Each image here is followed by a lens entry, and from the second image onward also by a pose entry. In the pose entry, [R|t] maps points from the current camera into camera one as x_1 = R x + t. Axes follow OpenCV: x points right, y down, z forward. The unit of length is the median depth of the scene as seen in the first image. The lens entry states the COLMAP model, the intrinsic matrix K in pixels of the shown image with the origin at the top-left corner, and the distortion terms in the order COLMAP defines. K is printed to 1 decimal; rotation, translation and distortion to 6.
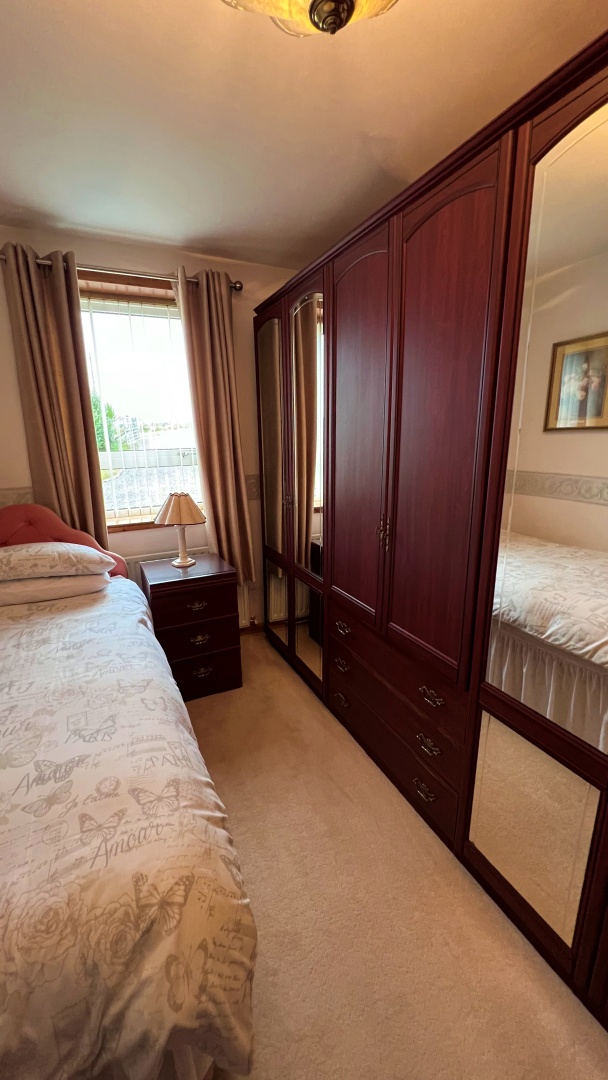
lens RADIAL K [[430.5, 0, 304.0], [0, 430.5, 540.0], [0, 0, 1]] dist [-0.000747, -0.000095]
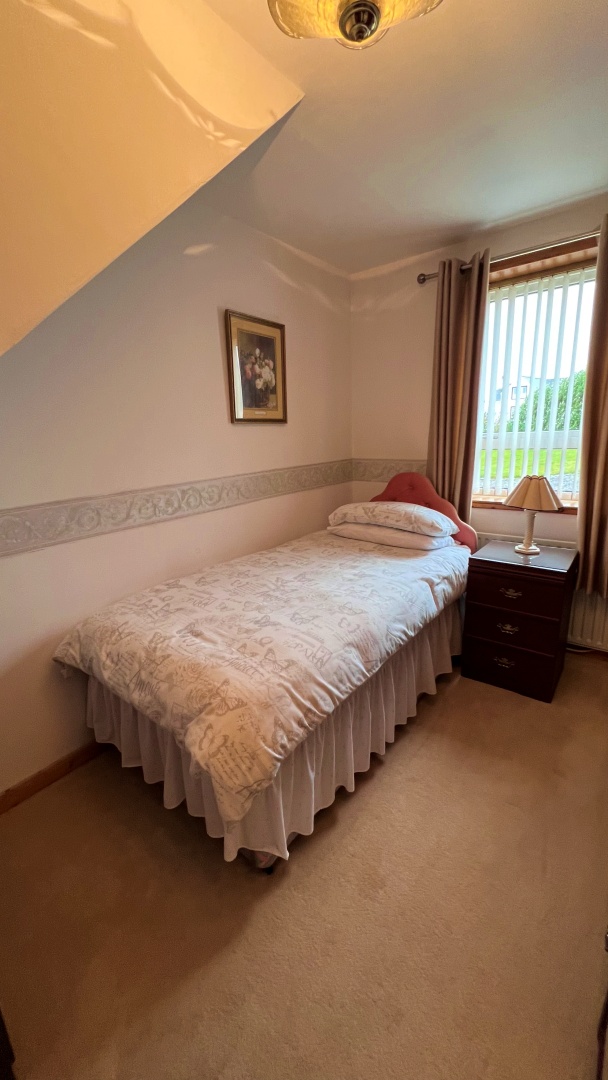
lens RADIAL K [[422.9, 0, 304.0], [0, 422.9, 540.0], [0, 0, 1]] dist [0.000597, 0.000041]
pose [[0.440135, 0.223788, -0.869598, 0.411434], [-0.190643, 0.969656, 0.153047, -0.023550], [0.877460, 0.098421, 0.469443, 0.167935]]
